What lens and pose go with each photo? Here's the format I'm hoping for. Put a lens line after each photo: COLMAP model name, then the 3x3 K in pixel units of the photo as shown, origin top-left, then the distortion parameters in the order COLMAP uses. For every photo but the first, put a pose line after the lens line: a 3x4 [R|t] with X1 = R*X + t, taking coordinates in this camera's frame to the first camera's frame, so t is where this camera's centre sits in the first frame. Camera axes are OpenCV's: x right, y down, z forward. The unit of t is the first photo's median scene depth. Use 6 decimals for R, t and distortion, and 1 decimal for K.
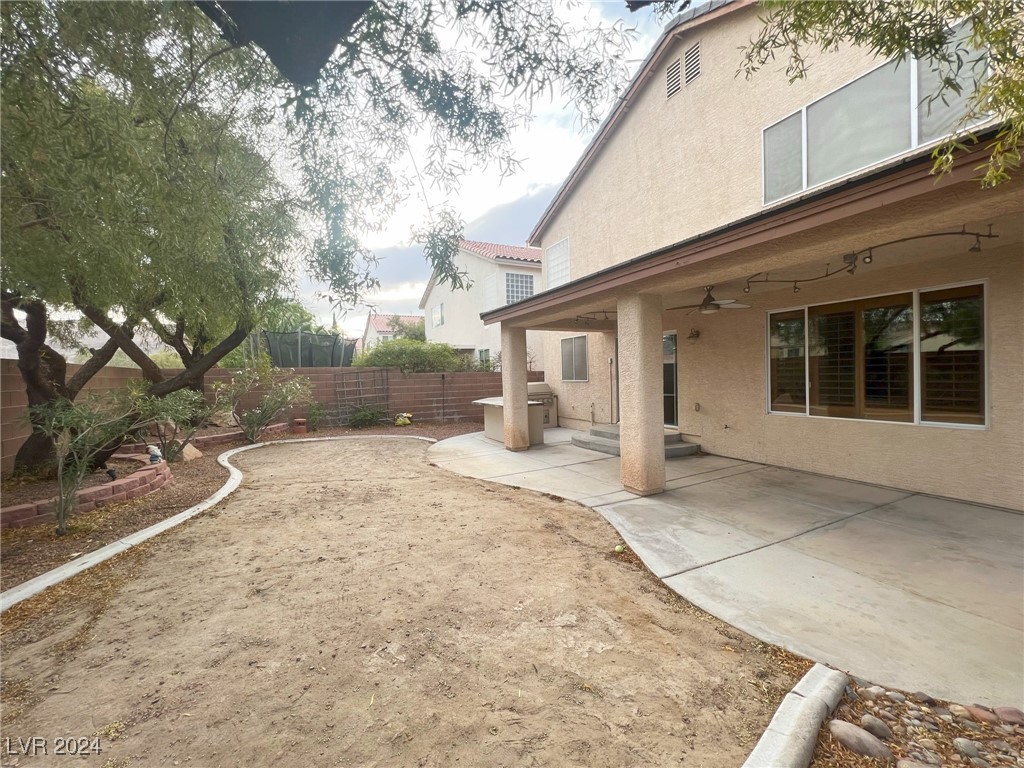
lens RADIAL K [[409.4, 0, 512.0], [0, 409.4, 384.0], [0, 0, 1]] dist [0.000207, 0.000201]
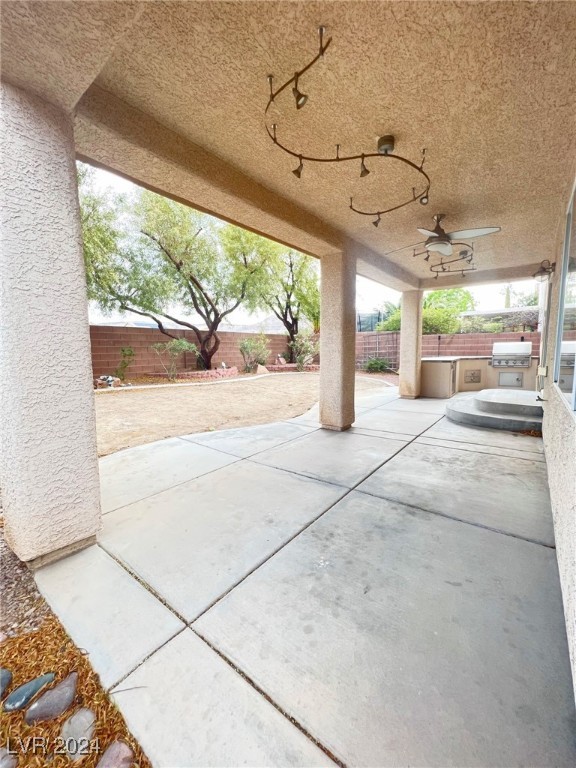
lens RADIAL K [[307.0, 0, 288.0], [0, 307.0, 384.0], [0, 0, 1]] dist [0.000207, 0.000201]
pose [[0.428321, 0.120868, -0.895506, 1.111296], [-0.018713, 0.991988, 0.124940, 0.030611], [0.903433, -0.036757, 0.427151, 0.534094]]
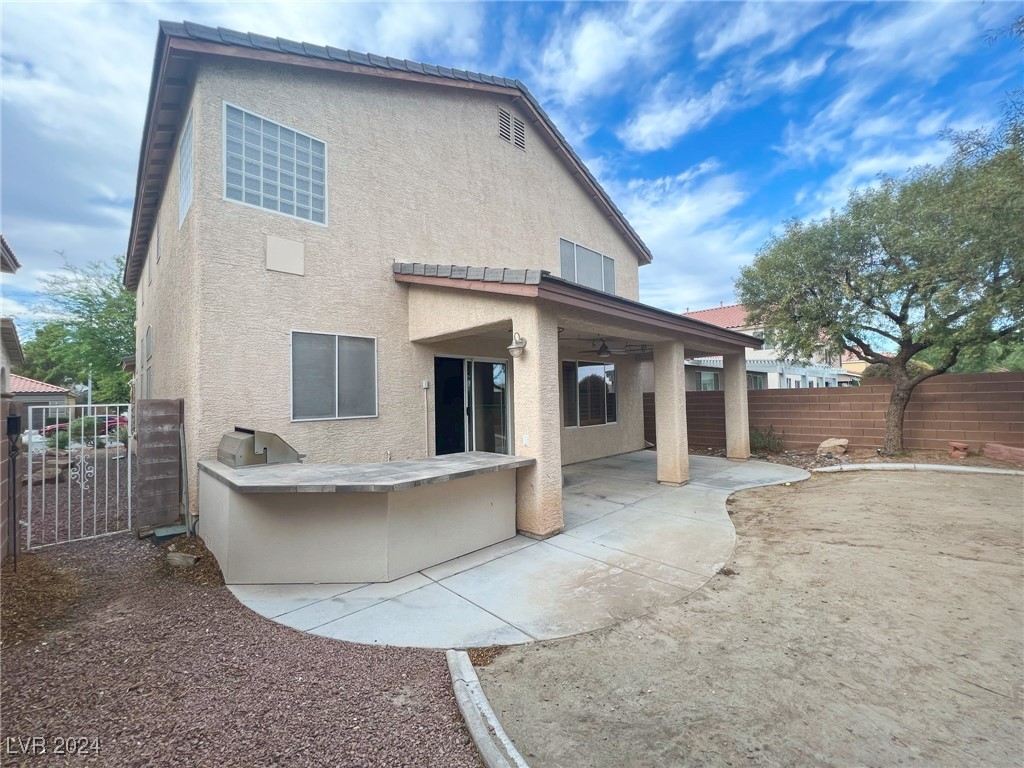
lens RADIAL K [[409.4, 0, 512.0], [0, 409.4, 384.0], [0, 0, 1]] dist [0.000207, 0.000201]
pose [[-0.301421, 0.066264, 0.951186, -0.890133], [0.052258, 0.997231, -0.052912, -0.026216], [-0.952058, 0.033759, -0.304049, 2.045388]]
